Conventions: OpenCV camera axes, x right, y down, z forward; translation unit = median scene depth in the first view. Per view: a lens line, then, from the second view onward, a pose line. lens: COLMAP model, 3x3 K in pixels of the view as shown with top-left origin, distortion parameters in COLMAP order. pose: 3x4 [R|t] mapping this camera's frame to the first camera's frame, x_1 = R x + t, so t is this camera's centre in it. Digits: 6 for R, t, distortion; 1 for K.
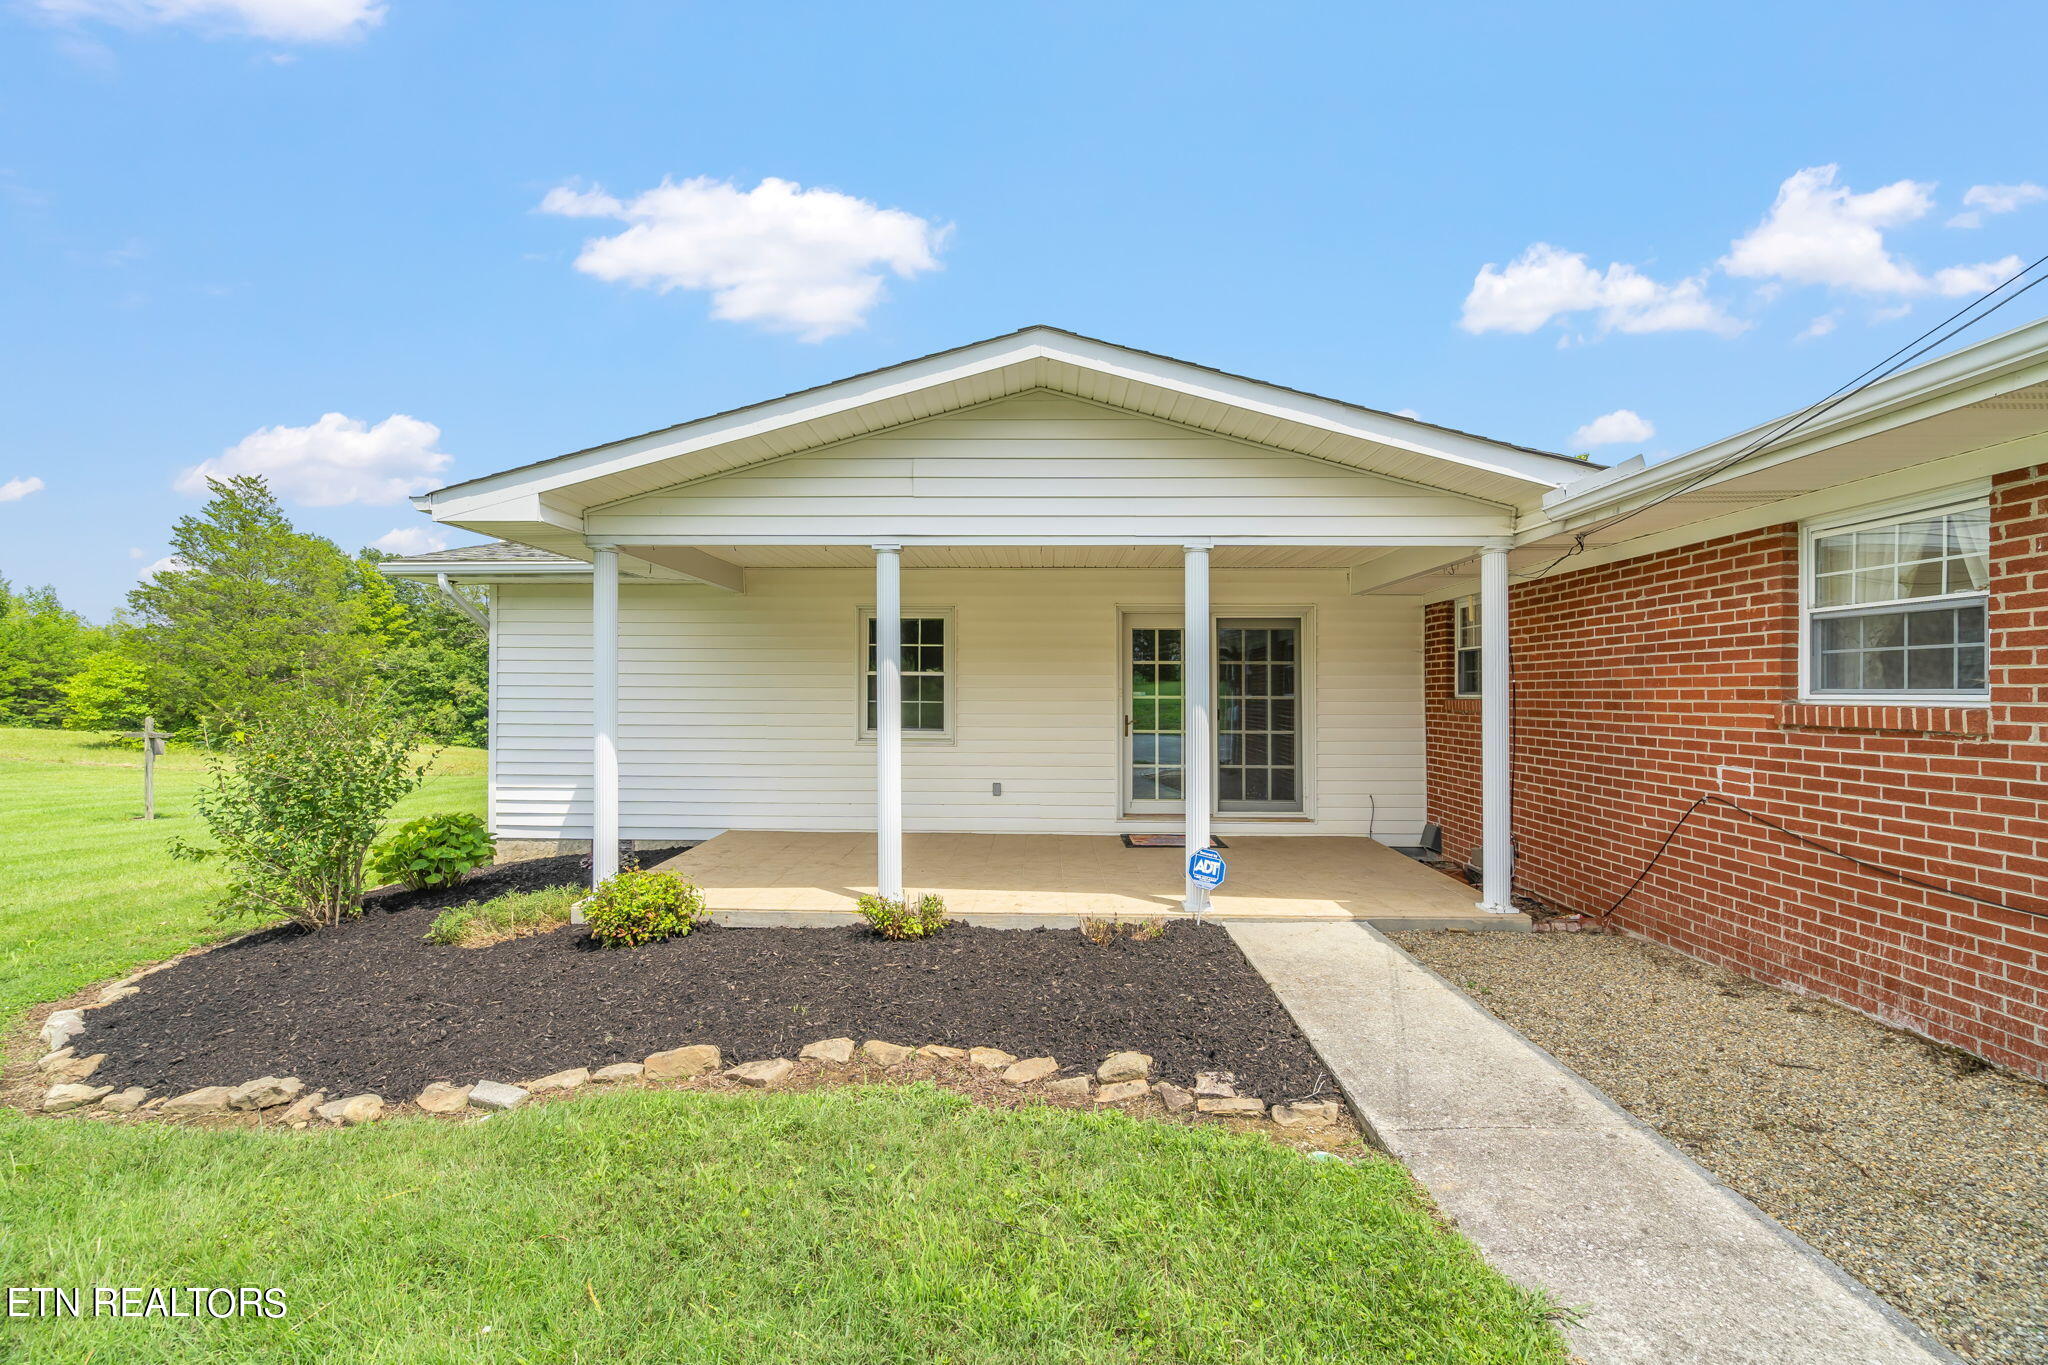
lens RADIAL K [[935.1, 0, 1028.4], [0, 935.1, 684.2], [0, 0, 1]] dist [0.001048, 0.000544]
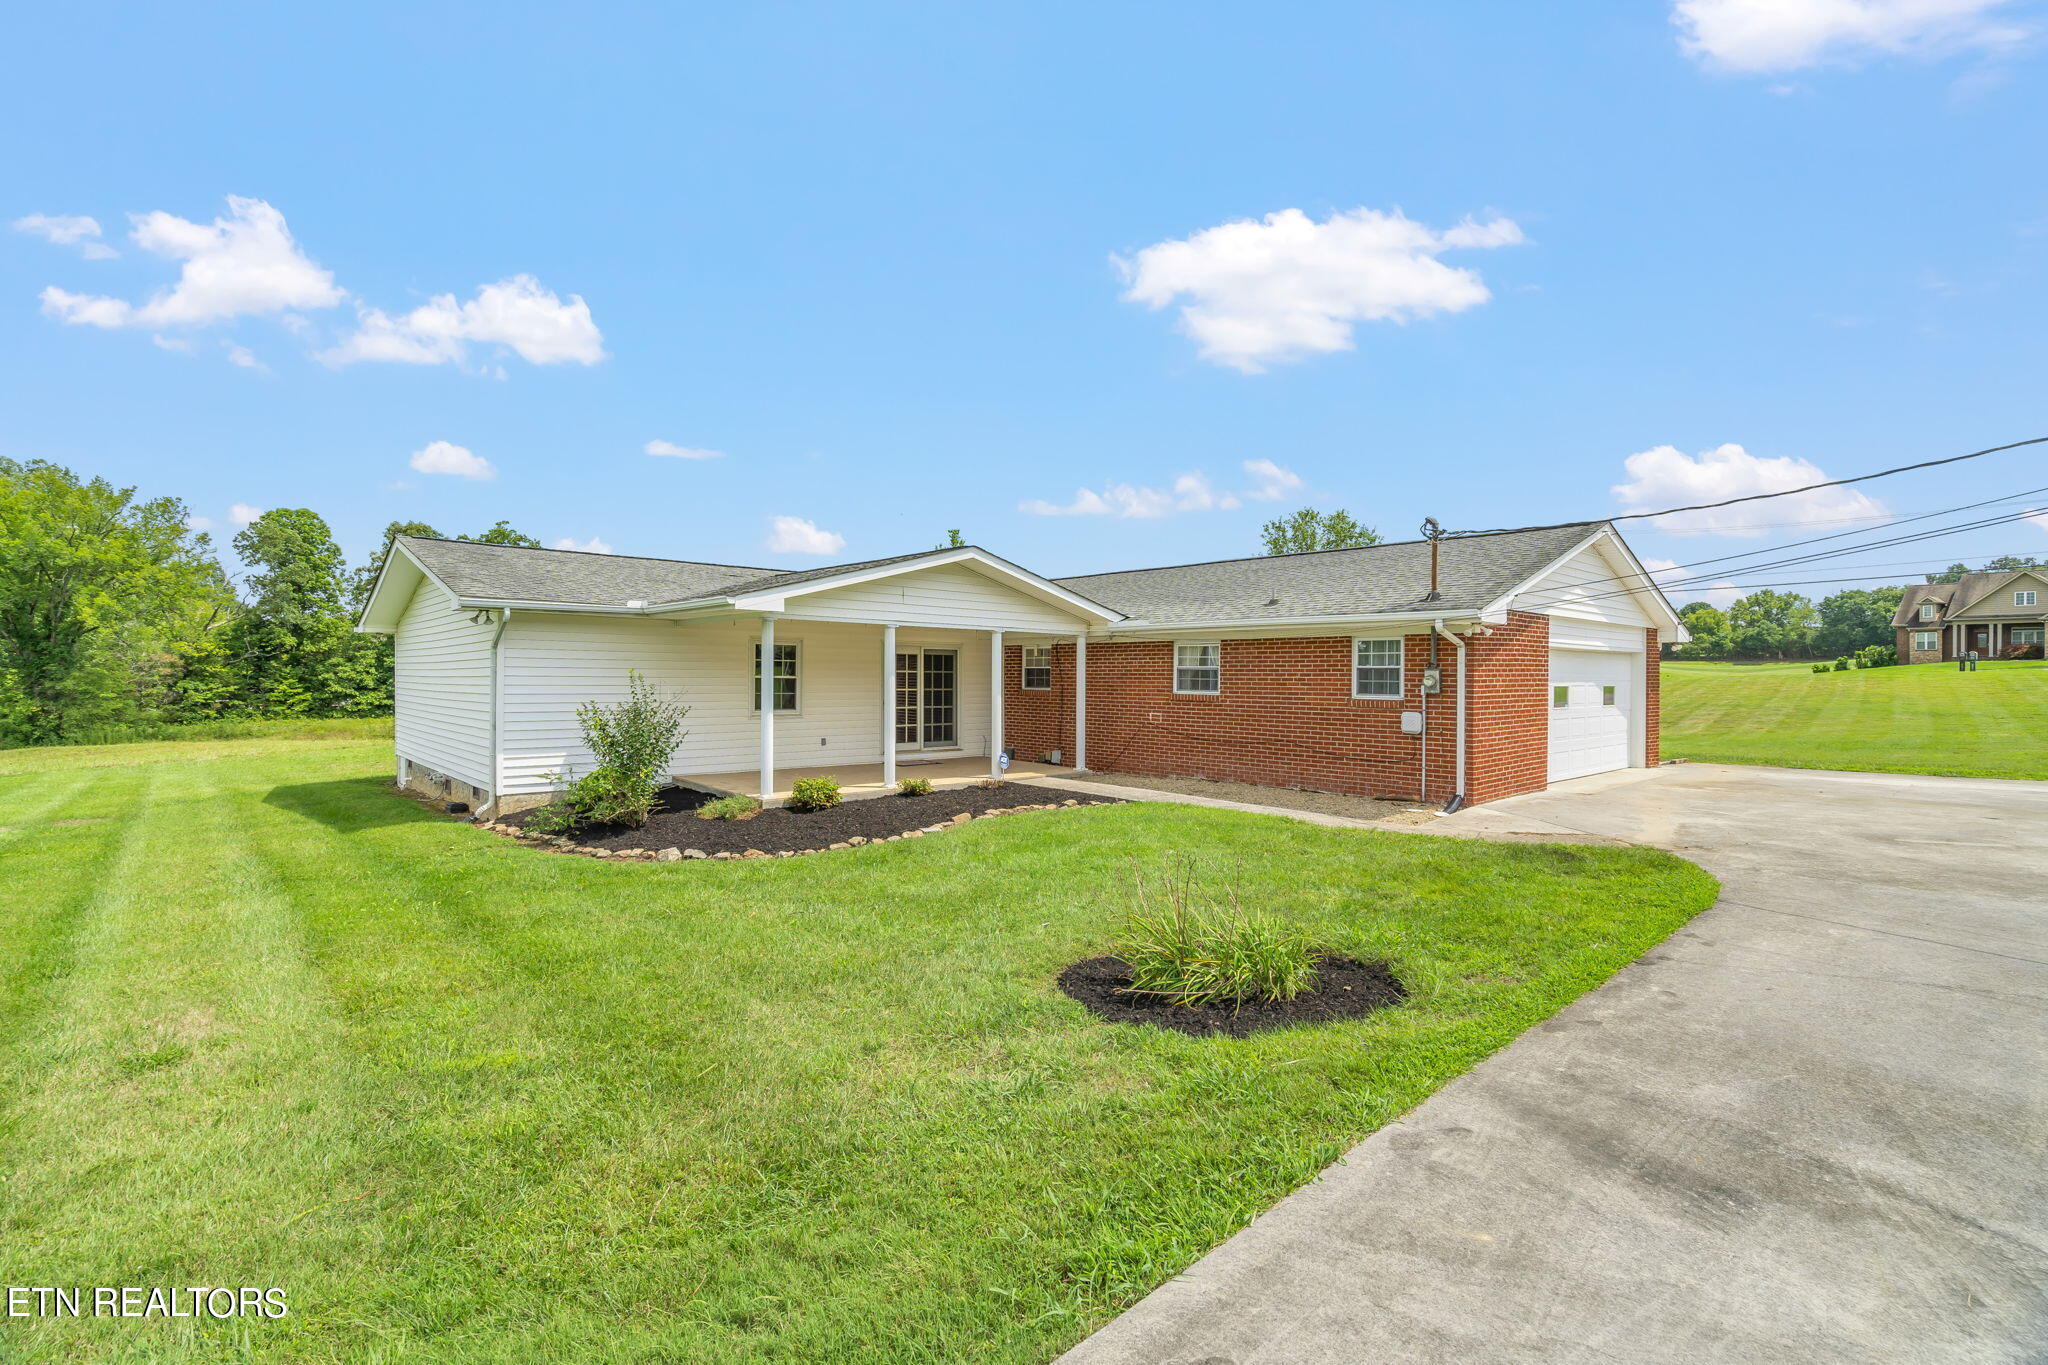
lens RADIAL K [[1005.3, 0, 1025.7], [0, 1005.3, 668.6], [0, 0, 1]] dist [0.004795, 0.000588]
pose [[0.711800, 0.005971, 0.702357, -1.140328], [-0.013305, 0.999899, 0.004983, -0.043877], [-0.702257, -0.012891, 0.711807, -0.658219]]
